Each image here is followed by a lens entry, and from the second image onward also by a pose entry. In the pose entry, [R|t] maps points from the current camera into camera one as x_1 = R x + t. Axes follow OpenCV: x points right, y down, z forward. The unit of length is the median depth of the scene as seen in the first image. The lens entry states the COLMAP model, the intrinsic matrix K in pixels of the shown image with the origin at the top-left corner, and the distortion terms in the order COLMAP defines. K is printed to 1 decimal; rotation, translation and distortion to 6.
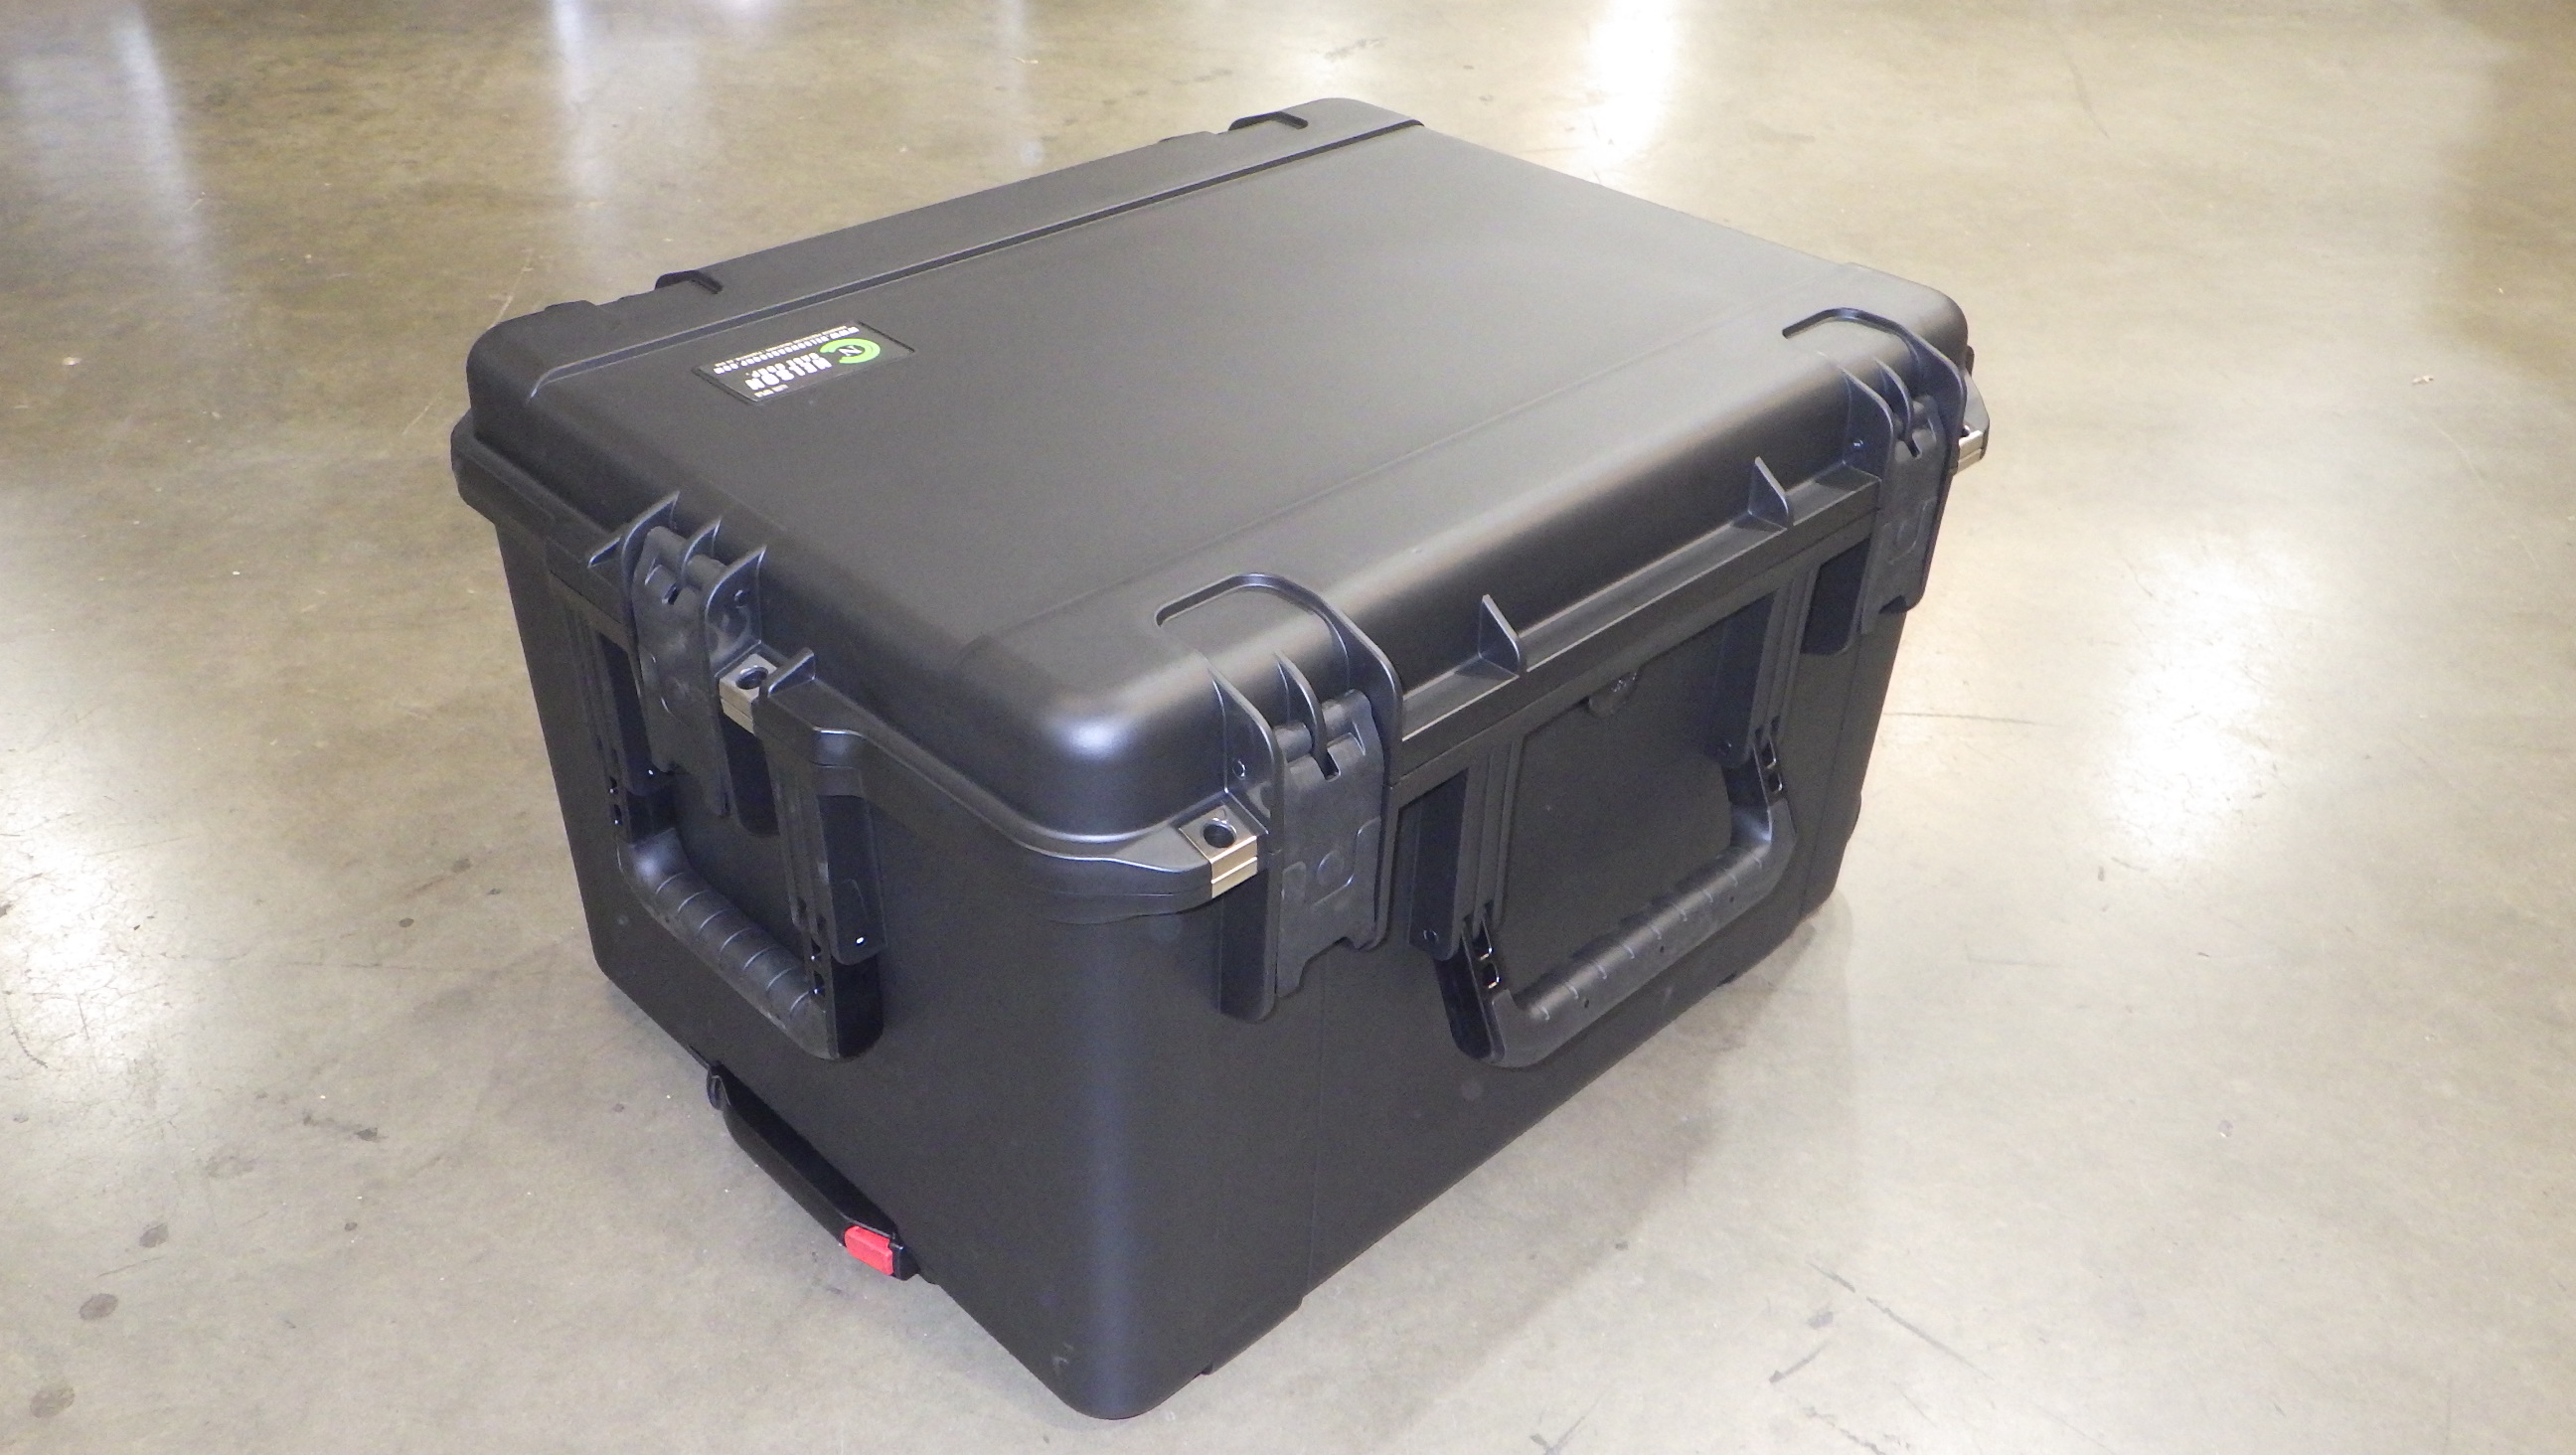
lens RADIAL K [[2129.1, 0, 1294.4], [0, 2129.1, 708.0], [0, 0, 1]] dist [-0.011932, 0.014329]
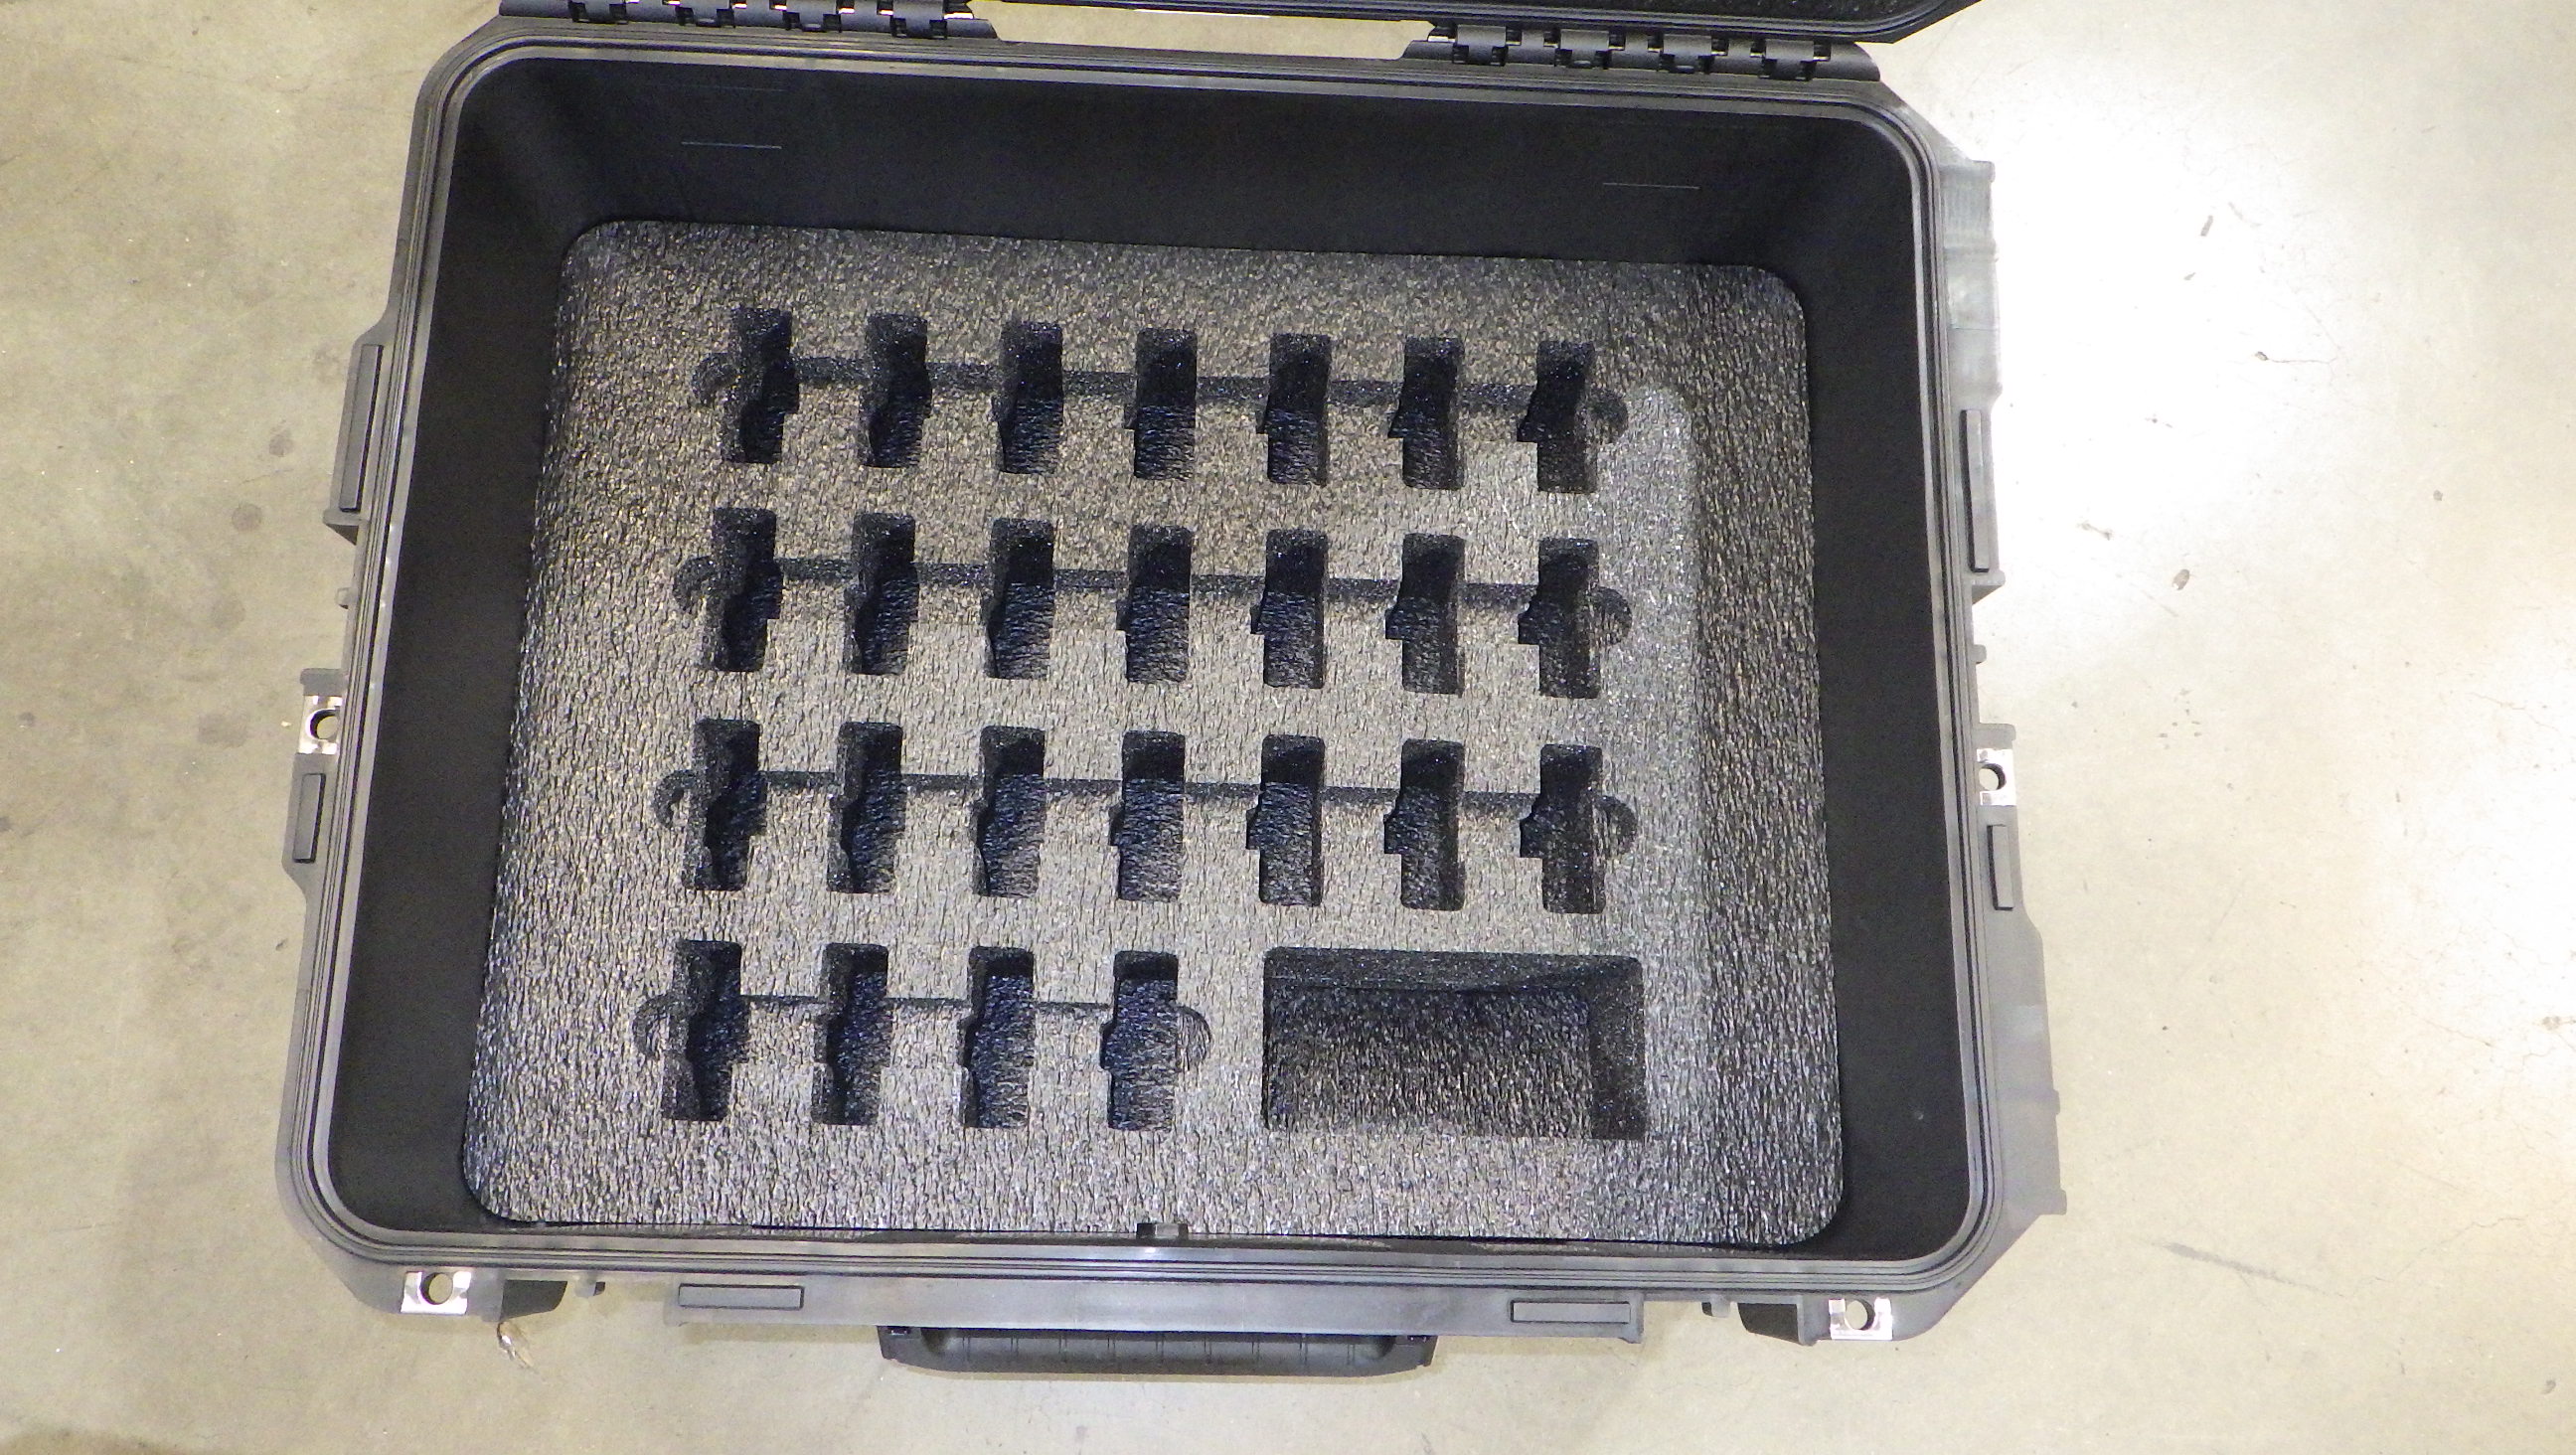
lens RADIAL K [[2129.1, 0, 1294.3], [0, 2129.1, 685.9], [0, 0, 1]] dist [-0.011932, 0.014329]
pose [[0.987466, 0.157190, -0.014229, 0.015642], [-0.106271, 0.728818, 0.676410, -0.256824], [0.116695, -0.666420, 0.736388, 0.080640]]
